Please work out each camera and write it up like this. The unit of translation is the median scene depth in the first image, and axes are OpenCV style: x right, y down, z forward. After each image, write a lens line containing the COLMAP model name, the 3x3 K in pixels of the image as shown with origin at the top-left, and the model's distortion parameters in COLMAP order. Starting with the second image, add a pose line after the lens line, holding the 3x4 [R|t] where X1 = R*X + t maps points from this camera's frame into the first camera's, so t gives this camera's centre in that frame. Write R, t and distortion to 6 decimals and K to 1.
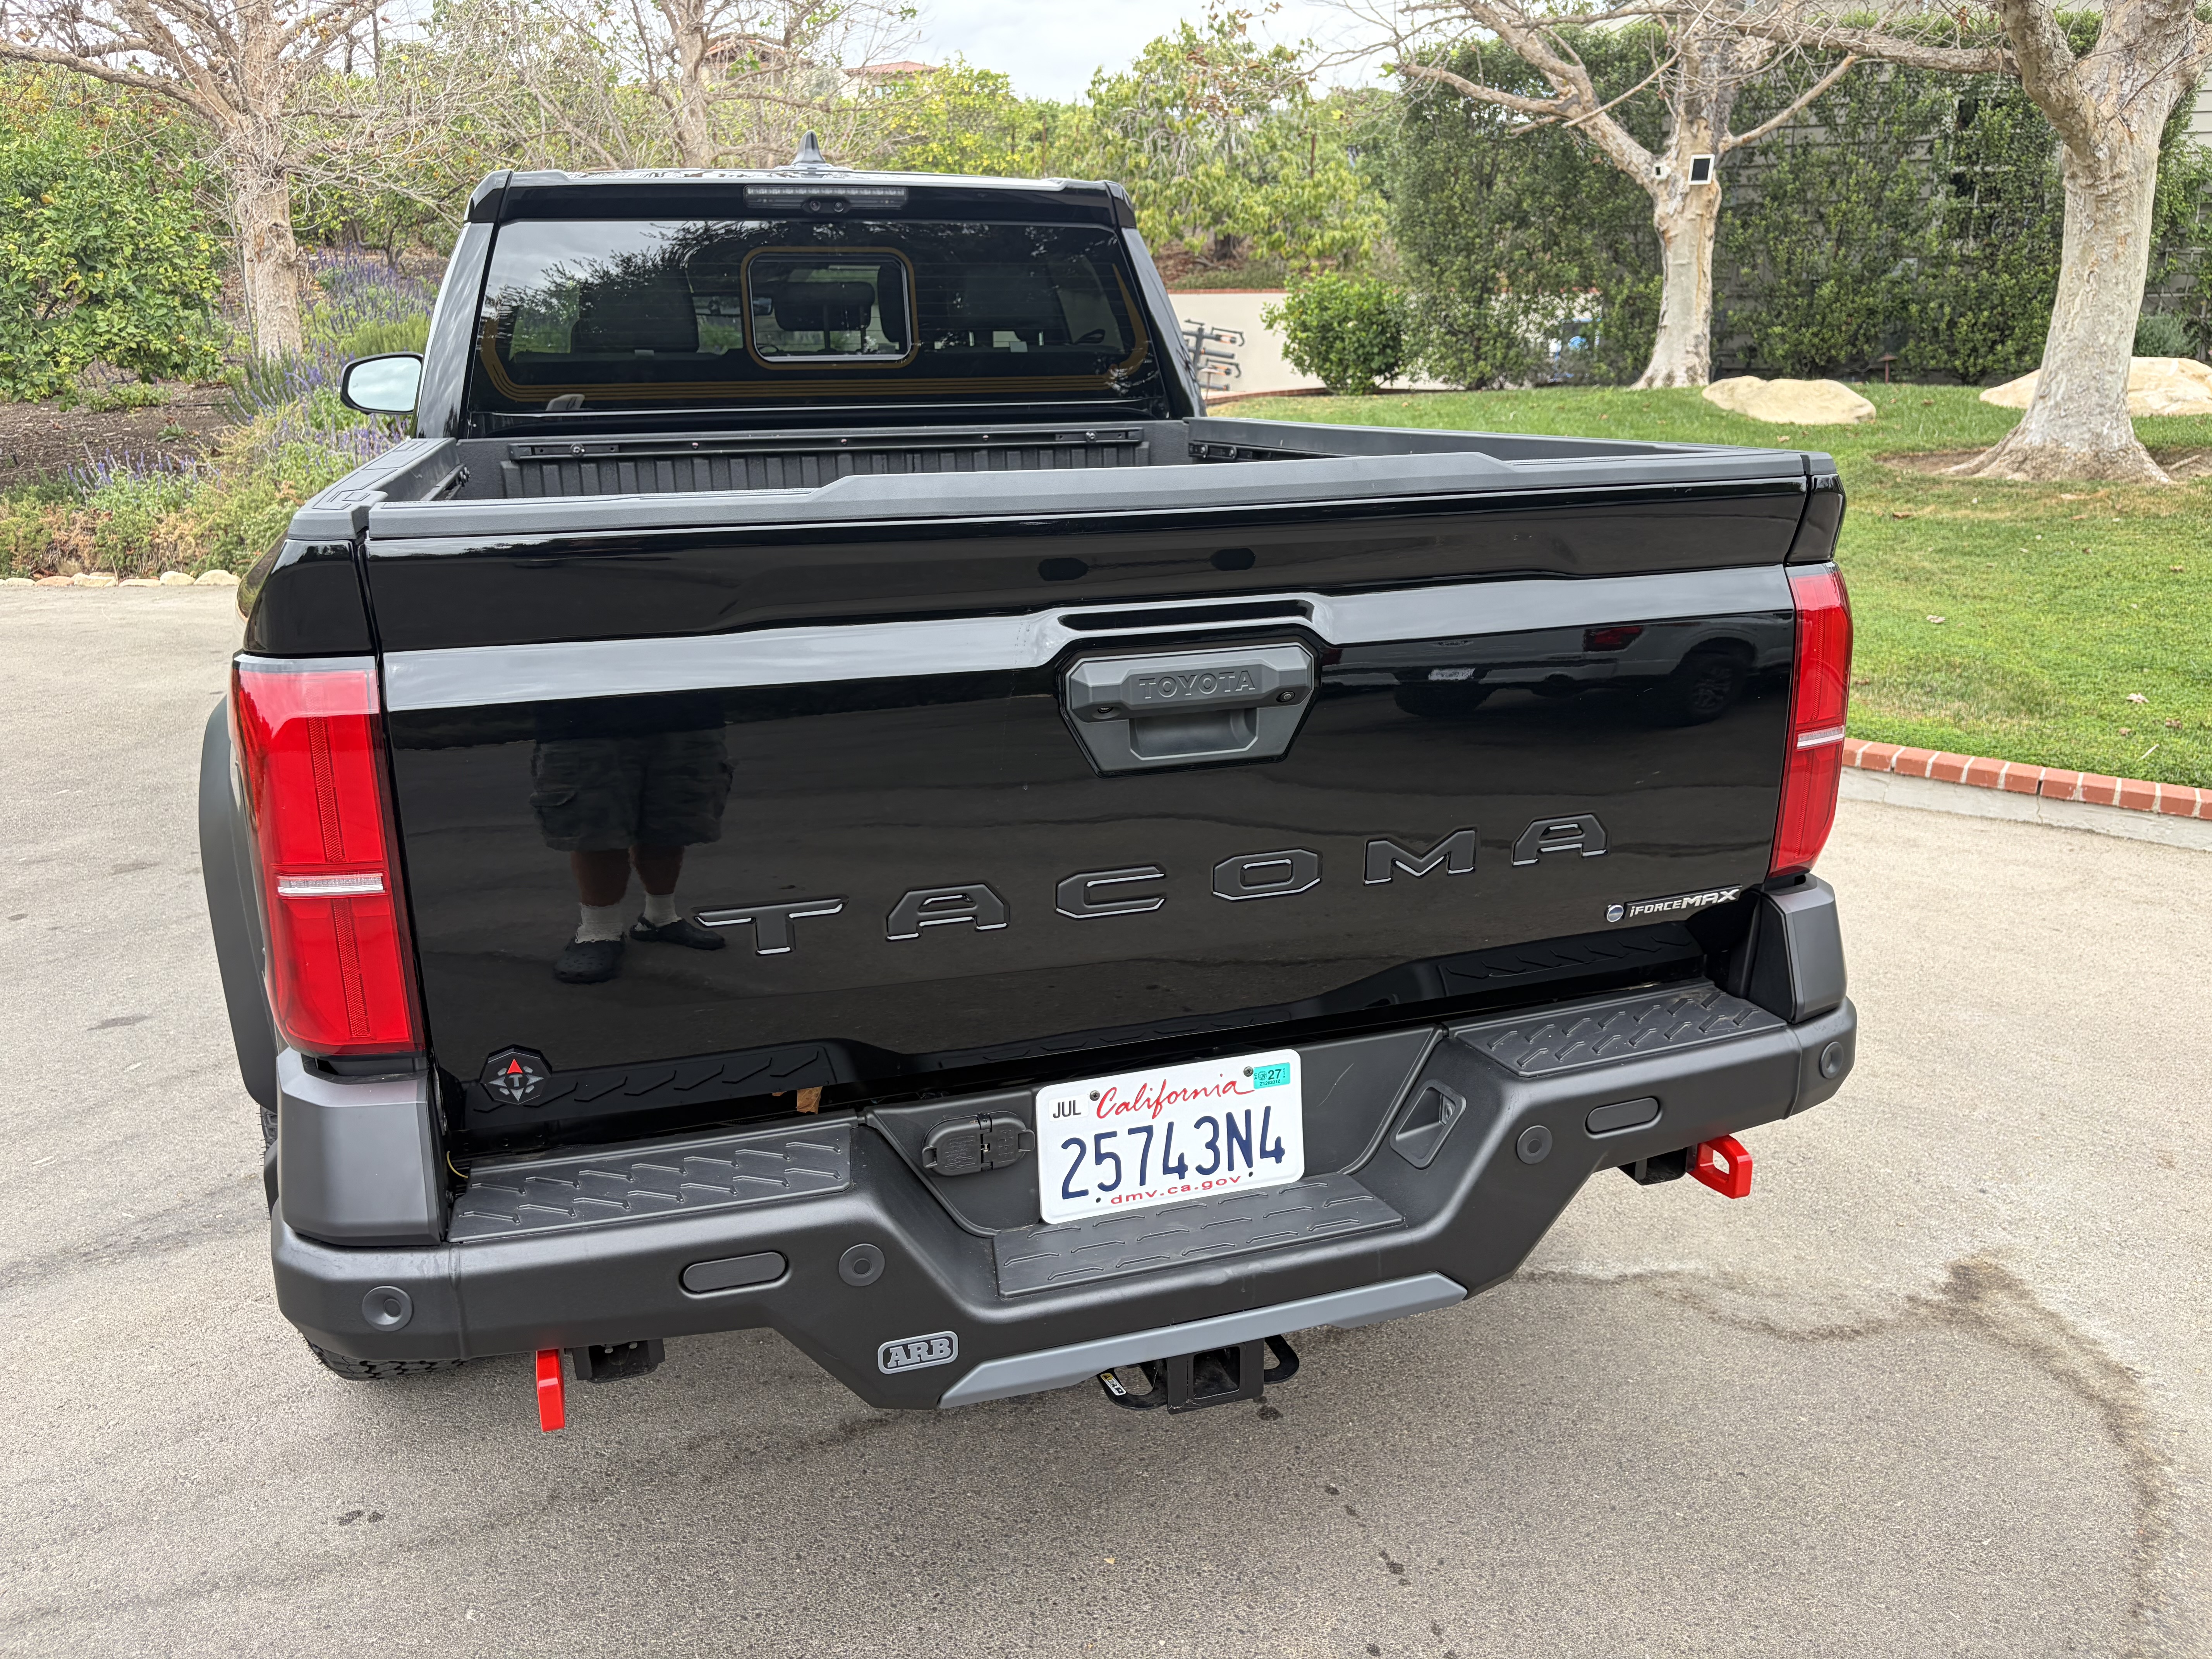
lens RADIAL K [[1685.5, 0, 1106.0], [0, 1685.5, 829.5], [0, 0, 1]] dist [0.024932, -0.029926]
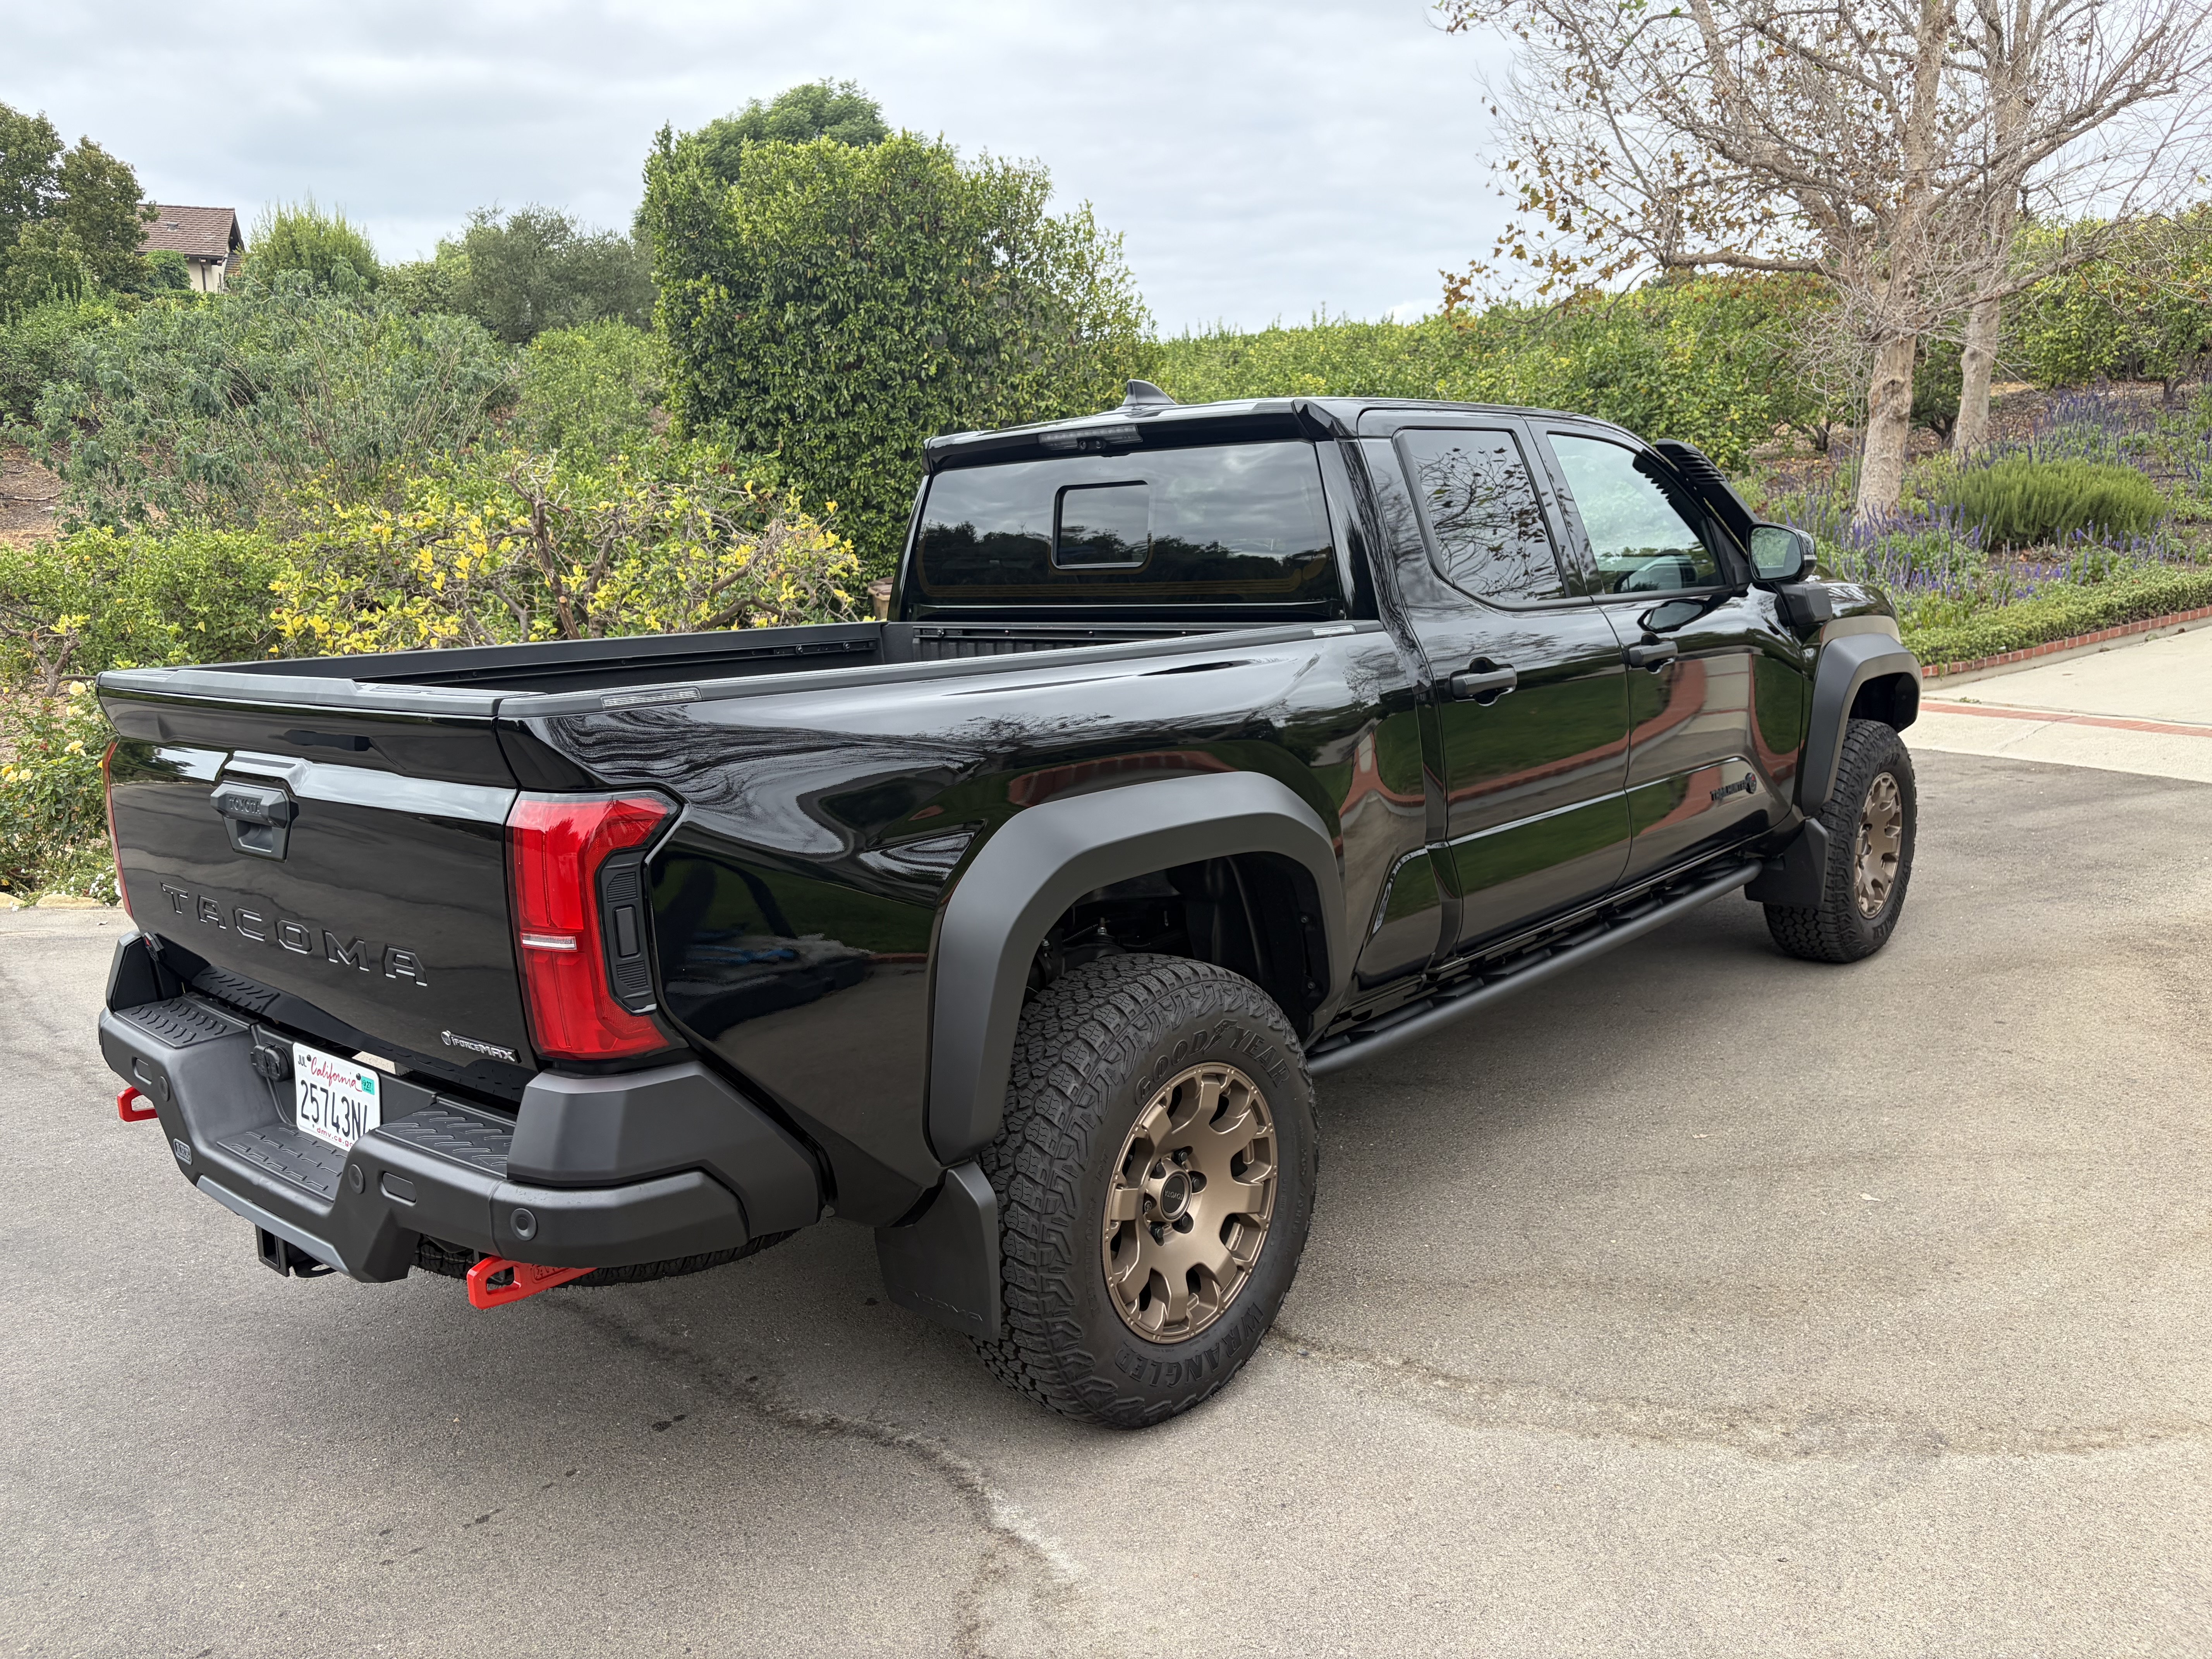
lens RADIAL K [[1685.5, 0, 1106.0], [0, 1685.5, 829.5], [0, 0, 1]] dist [0.024932, -0.029926]
pose [[0.502187, 0.140370, -0.853290, 1.096481], [-0.201885, 0.978502, 0.042152, -0.176006], [0.840863, 0.151098, 0.519730, 0.490319]]
